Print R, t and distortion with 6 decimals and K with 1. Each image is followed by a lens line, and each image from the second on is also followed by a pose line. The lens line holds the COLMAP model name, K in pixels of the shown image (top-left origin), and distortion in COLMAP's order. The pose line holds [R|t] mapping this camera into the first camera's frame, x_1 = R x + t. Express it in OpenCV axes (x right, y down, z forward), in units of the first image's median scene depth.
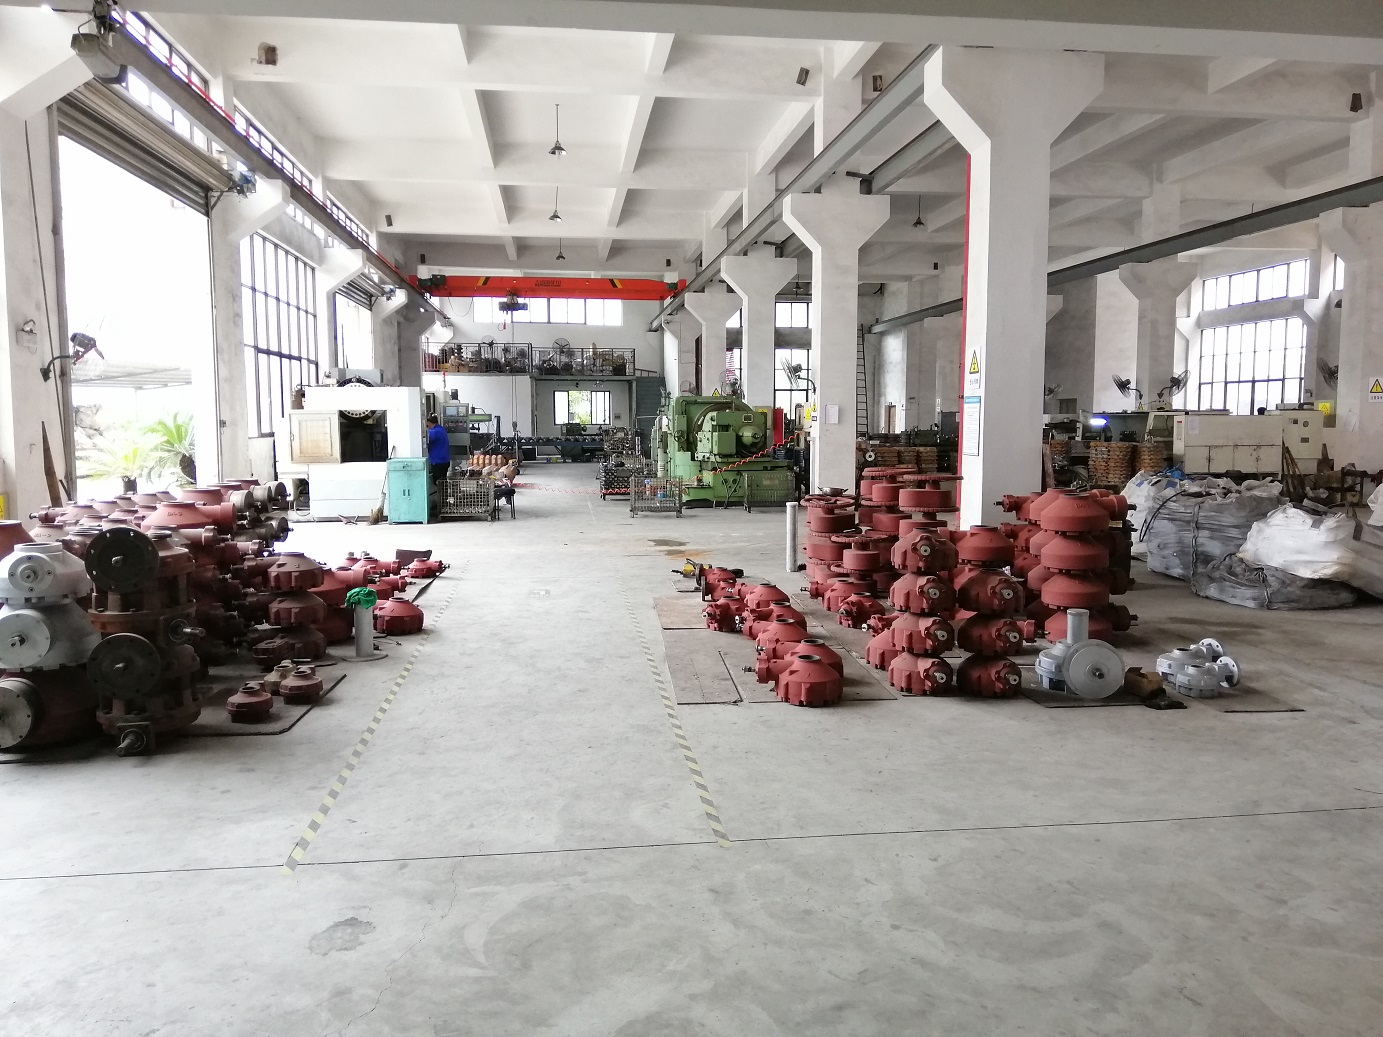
lens RADIAL K [[1023.0, 0, 688.3], [0, 1023.0, 518.2], [0, 0, 1]] dist [0.015845, -0.010628]
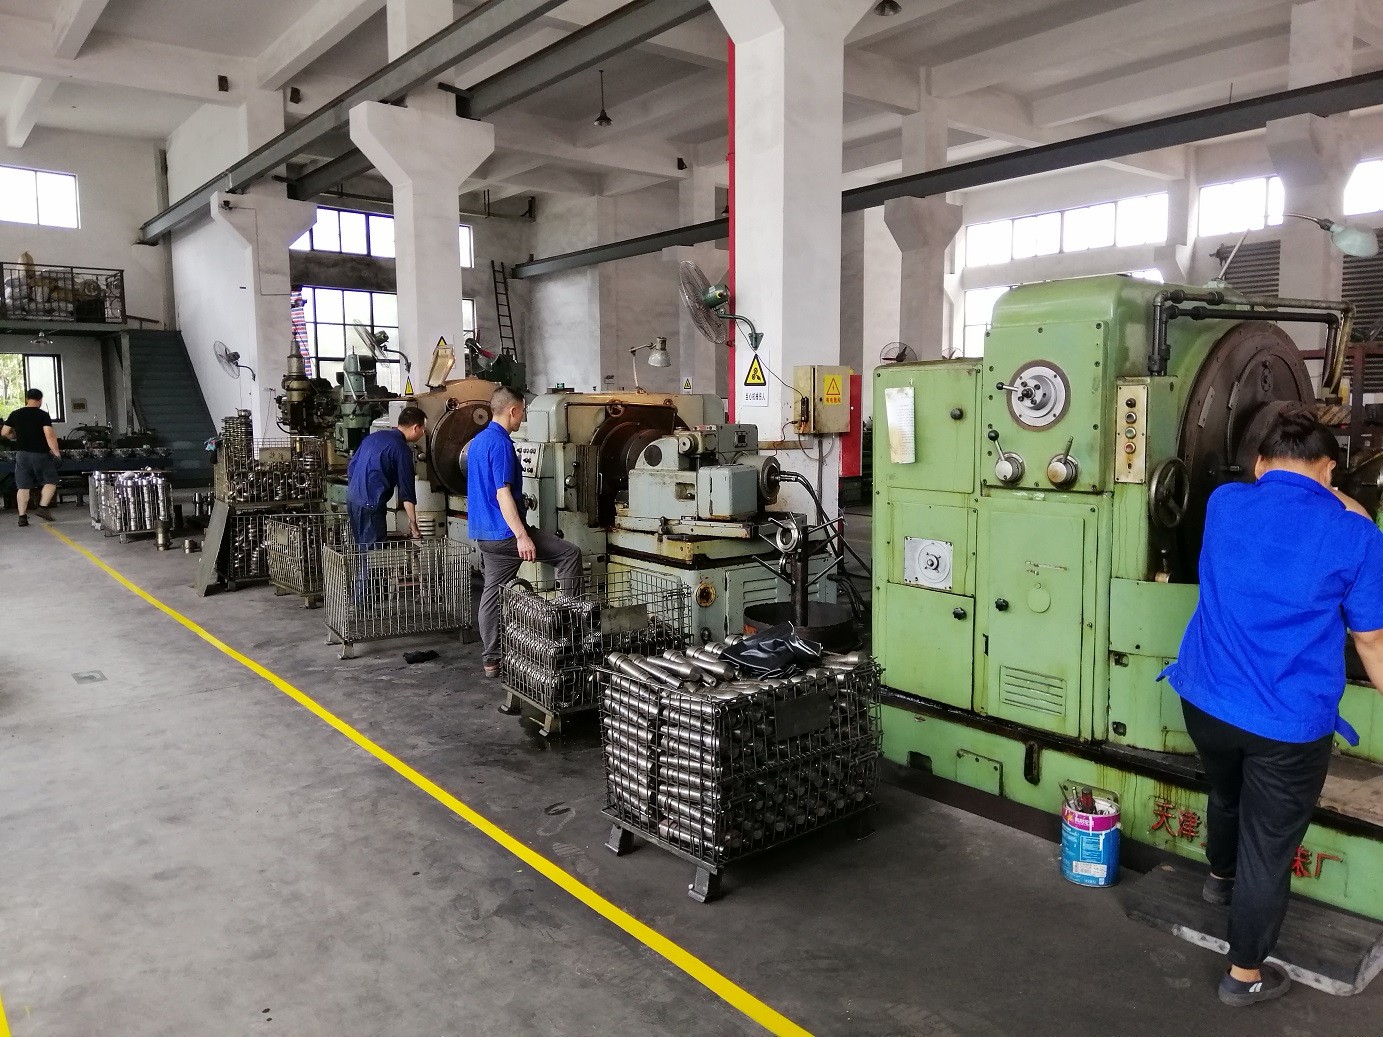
lens RADIAL K [[1023.0, 0, 699.0], [0, 1023.0, 512.1], [0, 0, 1]] dist [0.015845, -0.010628]
pose [[0.850231, -0.057983, 0.523207, -0.083063], [0.057327, 0.998203, 0.017465, -0.038926], [-0.523279, 0.015144, 0.852027, 0.420859]]
